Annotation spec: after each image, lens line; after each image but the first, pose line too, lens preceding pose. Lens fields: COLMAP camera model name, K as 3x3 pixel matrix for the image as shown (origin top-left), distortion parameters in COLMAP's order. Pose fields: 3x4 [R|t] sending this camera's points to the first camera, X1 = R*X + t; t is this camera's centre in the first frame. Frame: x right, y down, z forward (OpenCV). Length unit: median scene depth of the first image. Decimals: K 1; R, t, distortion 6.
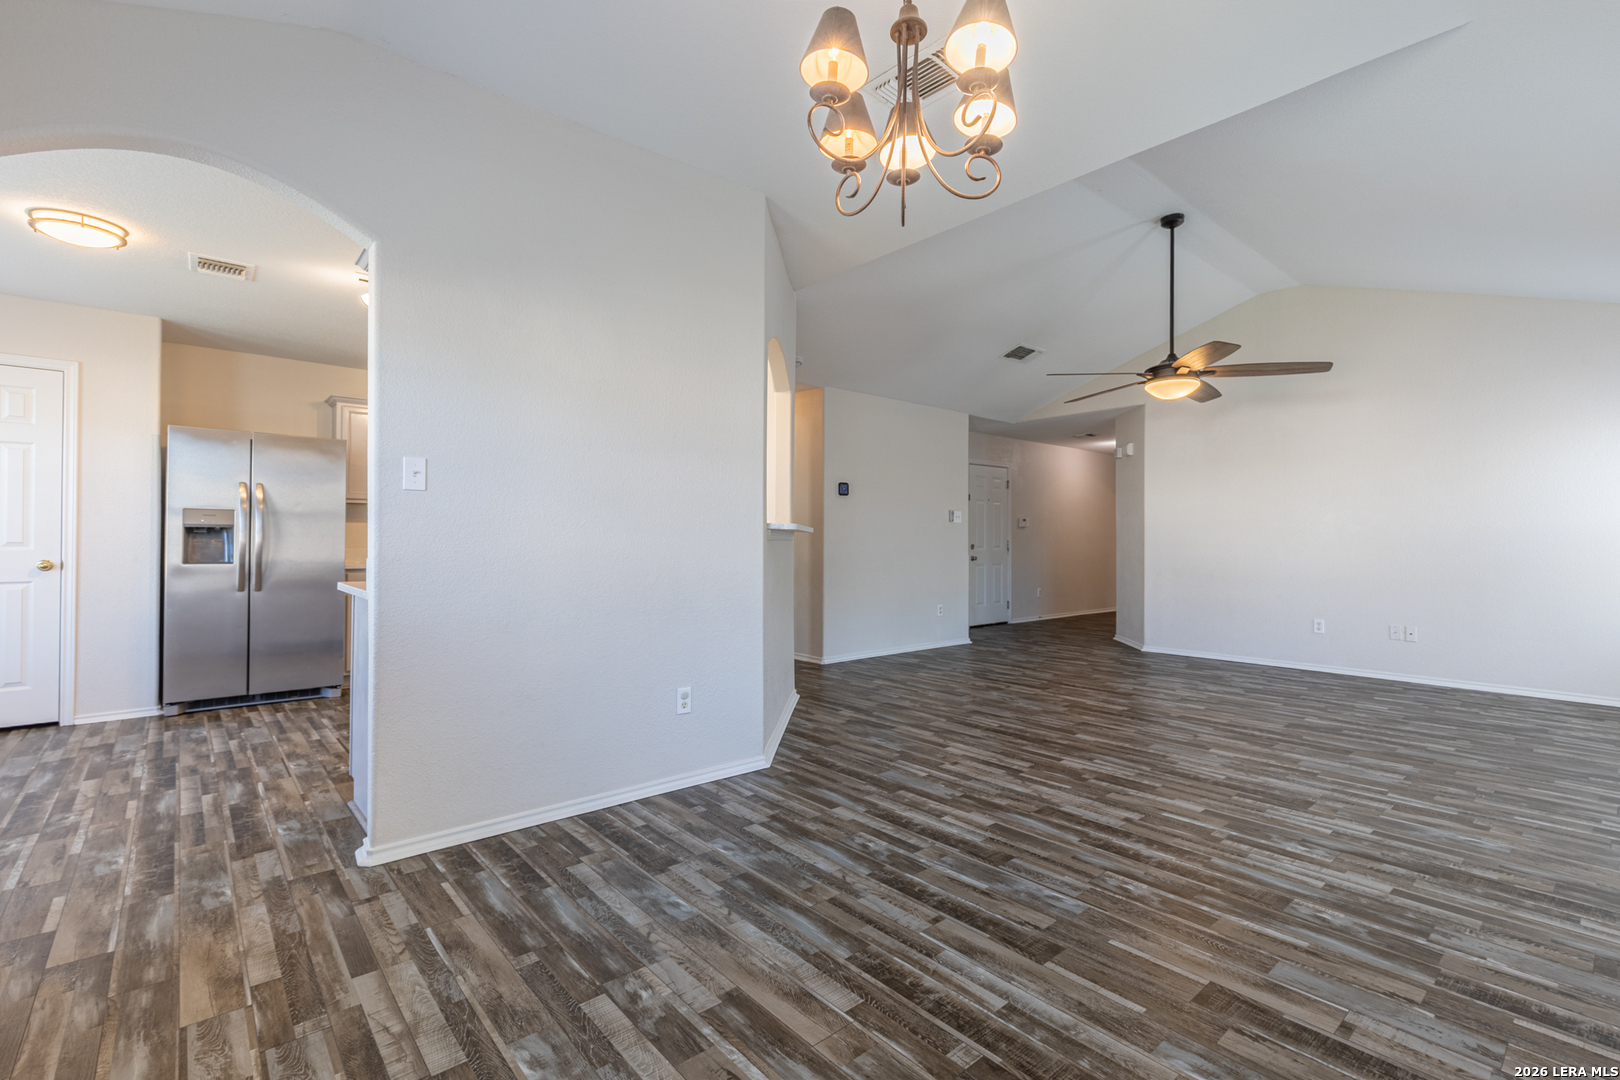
lens RADIAL K [[725.4, 0, 825.4], [0, 725.4, 537.0], [0, 0, 1]] dist [0.001965, 0.000288]
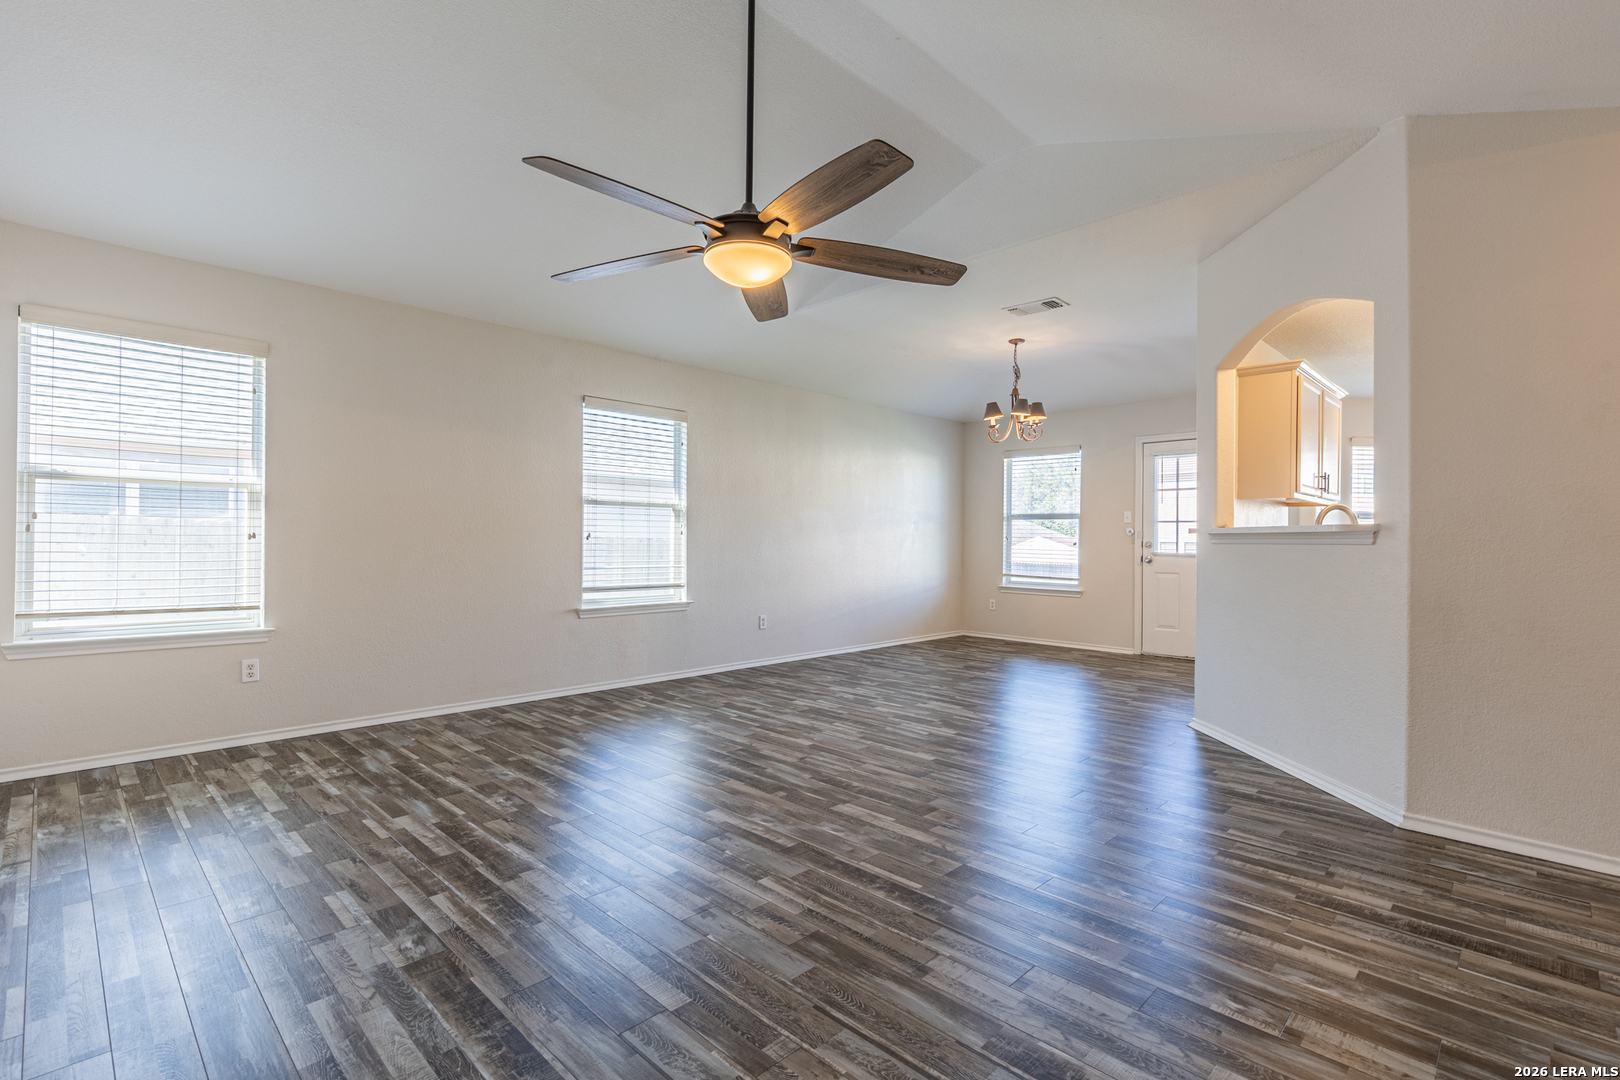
lens RADIAL K [[750.0, 0, 815.7], [0, 750.0, 538.4], [0, 0, 1]] dist [0.004210, 0.000092]
pose [[-0.997291, -0.011541, -0.072645, 0.520803], [-0.010965, 0.999905, -0.008328, 0.010874], [0.072734, -0.007509, -0.997323, 1.775727]]
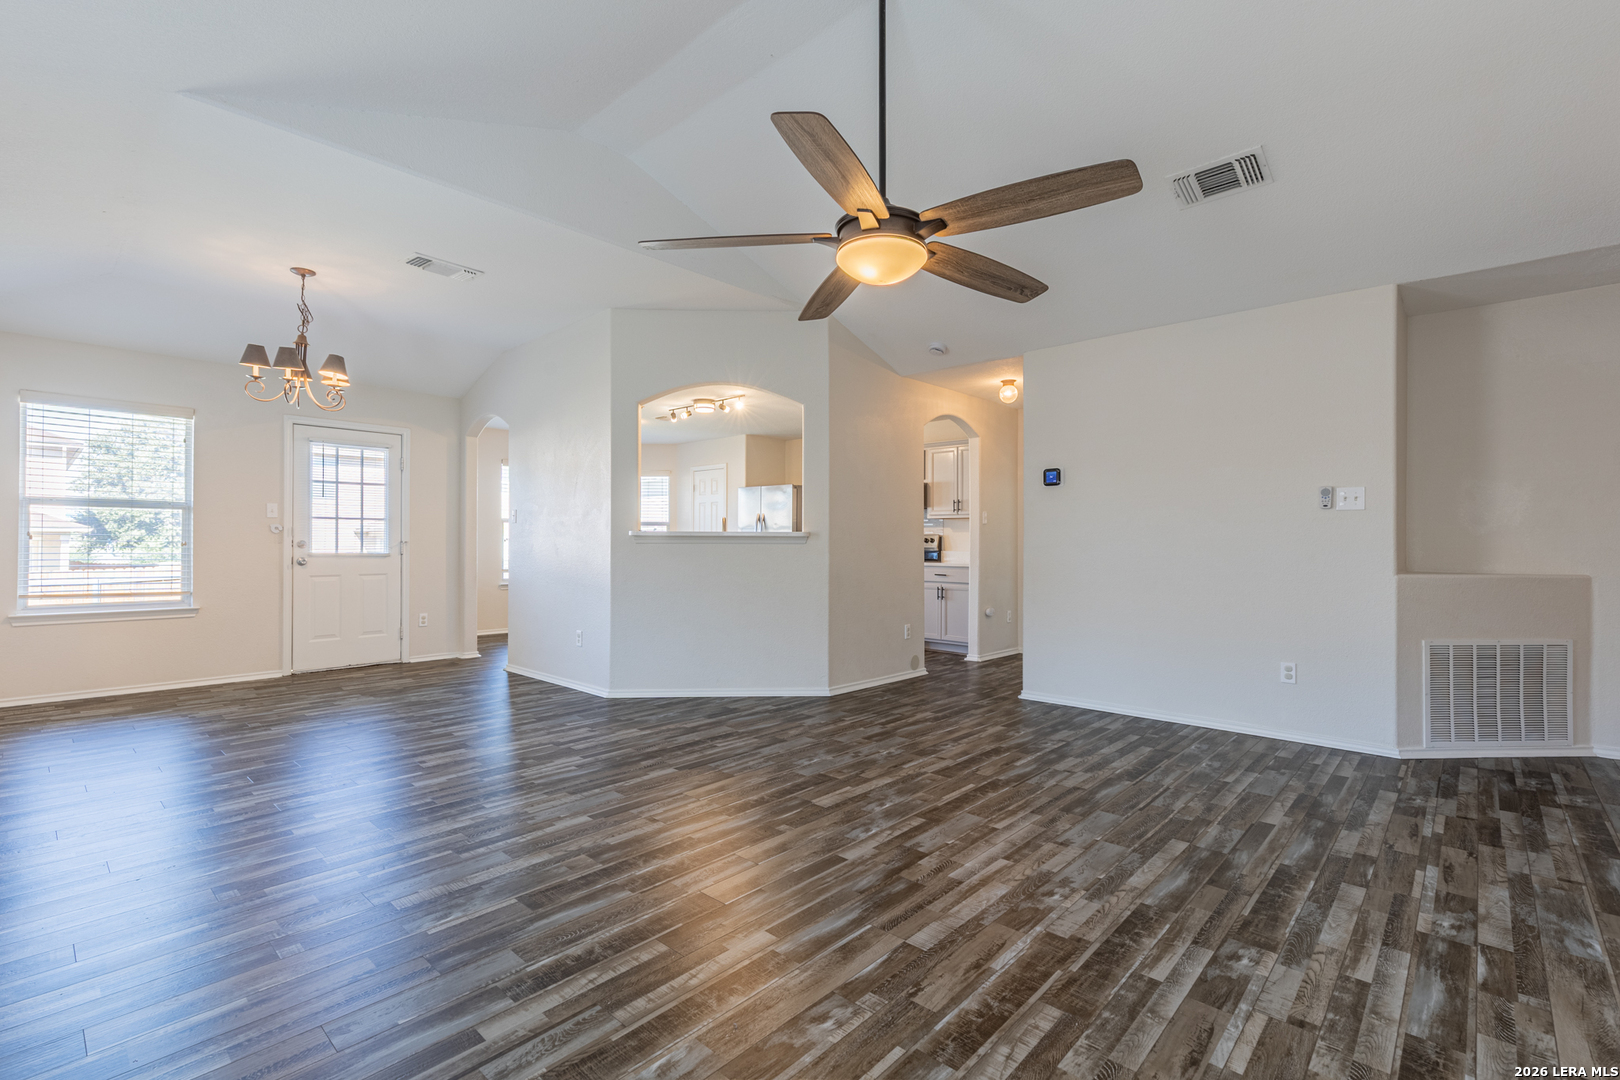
lens RADIAL K [[732.2, 0, 815.4], [0, 732.2, 539.7], [0, 0, 1]] dist [0.010883, -0.001080]
pose [[0.109412, -0.007148, -0.993971, 1.143692], [0.002407, 0.999973, -0.006926, 0.006675], [0.993994, -0.001635, 0.109426, 0.996543]]
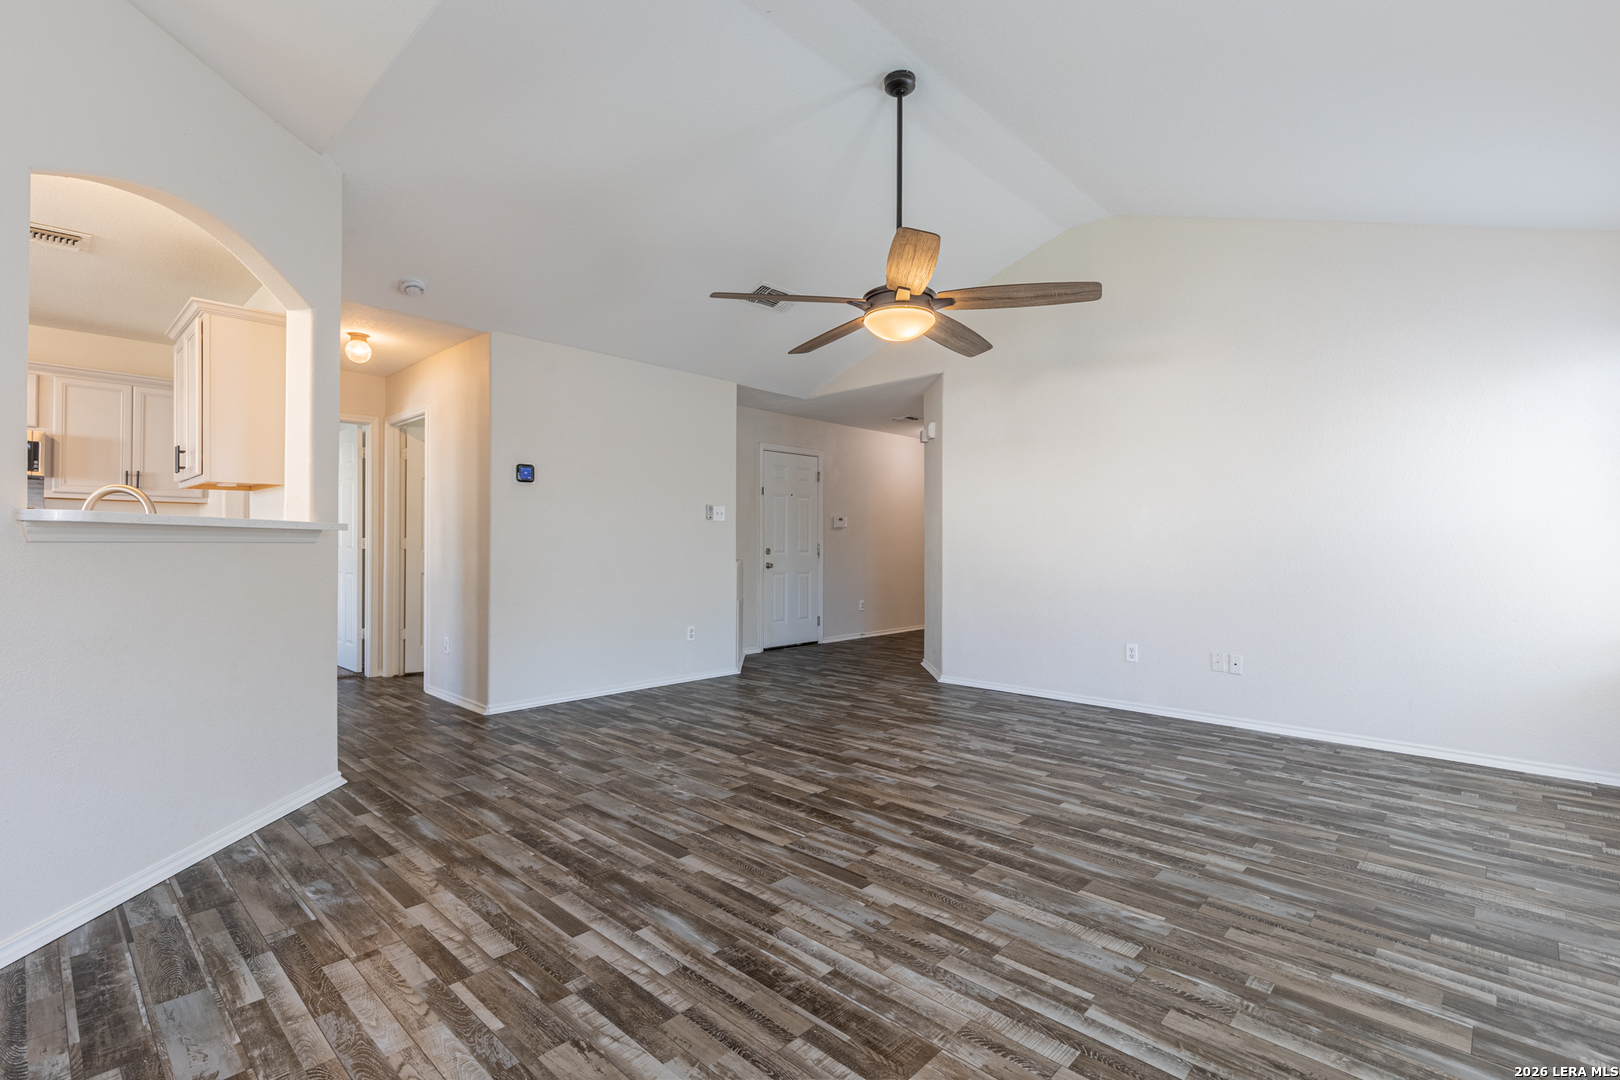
lens RADIAL K [[739.3, 0, 824.3], [0, 739.3, 541.4], [0, 0, 1]] dist [0.010194, -0.000231]
pose [[0.994721, -0.000299, 0.102617, 0.372645], [0.000176, 0.999999, 0.001210, 0.002666], [-0.102617, -0.001186, 0.994720, 0.335120]]
